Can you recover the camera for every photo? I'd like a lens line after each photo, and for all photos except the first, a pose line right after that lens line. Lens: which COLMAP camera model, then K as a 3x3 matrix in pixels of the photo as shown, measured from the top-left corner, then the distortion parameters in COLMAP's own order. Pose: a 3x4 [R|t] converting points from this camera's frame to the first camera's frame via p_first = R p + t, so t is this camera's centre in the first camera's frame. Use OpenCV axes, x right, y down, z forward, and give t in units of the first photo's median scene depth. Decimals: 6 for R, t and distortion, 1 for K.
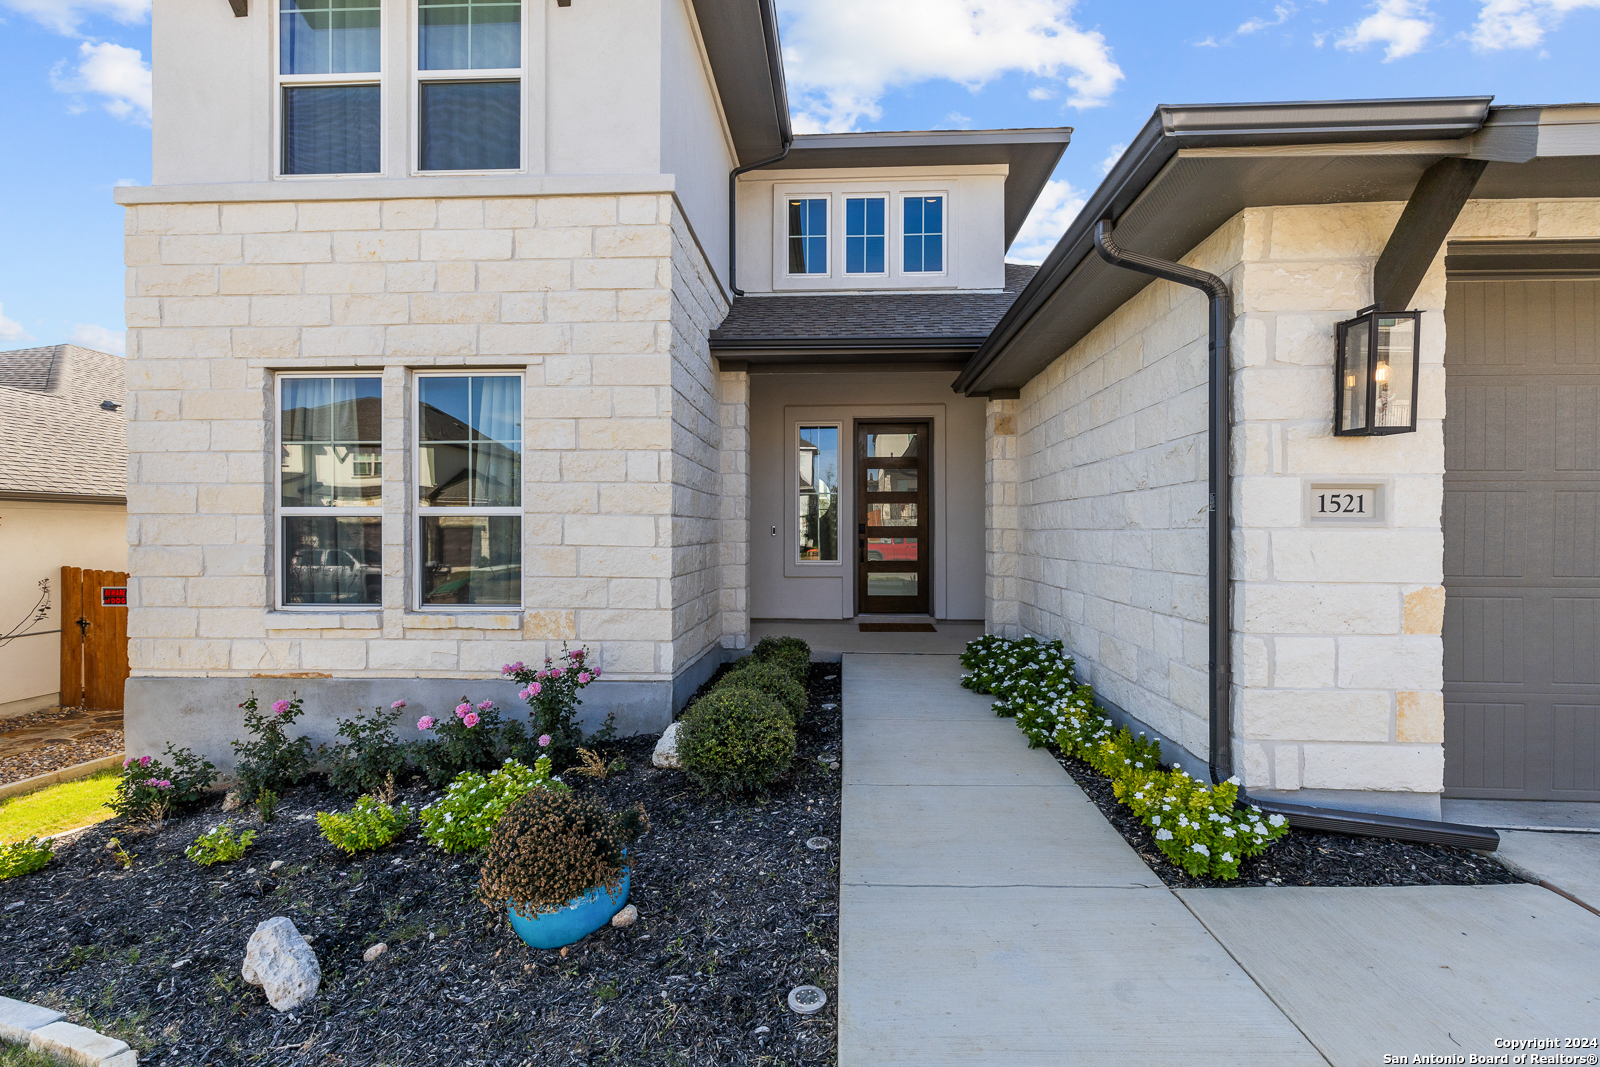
lens RADIAL K [[706.2, 0, 802.7], [0, 706.2, 531.8], [0, 0, 1]] dist [-0.000594, -0.000273]
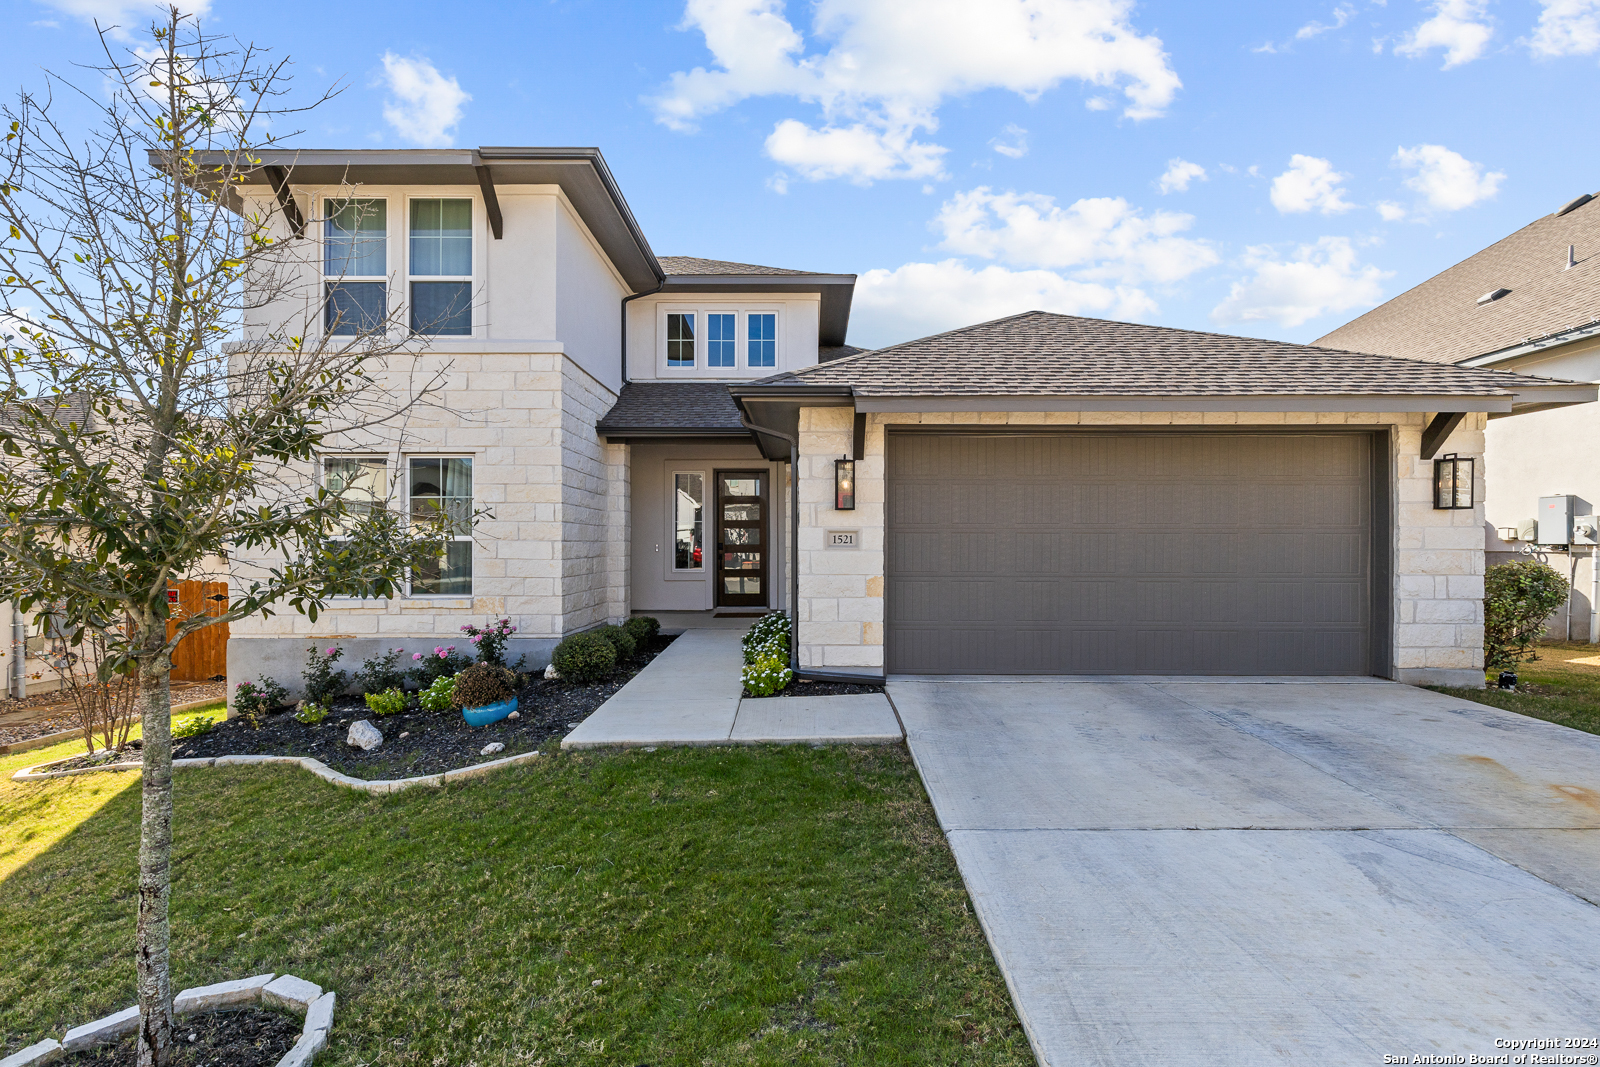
lens RADIAL K [[706.2, 0, 802.3], [0, 706.2, 541.9], [0, 0, 1]] dist [-0.000594, -0.000273]
pose [[0.998752, -0.000662, 0.049939, 0.303628], [0.000856, 0.999992, -0.003864, -0.013664], [-0.049936, 0.003902, 0.998745, -0.720264]]
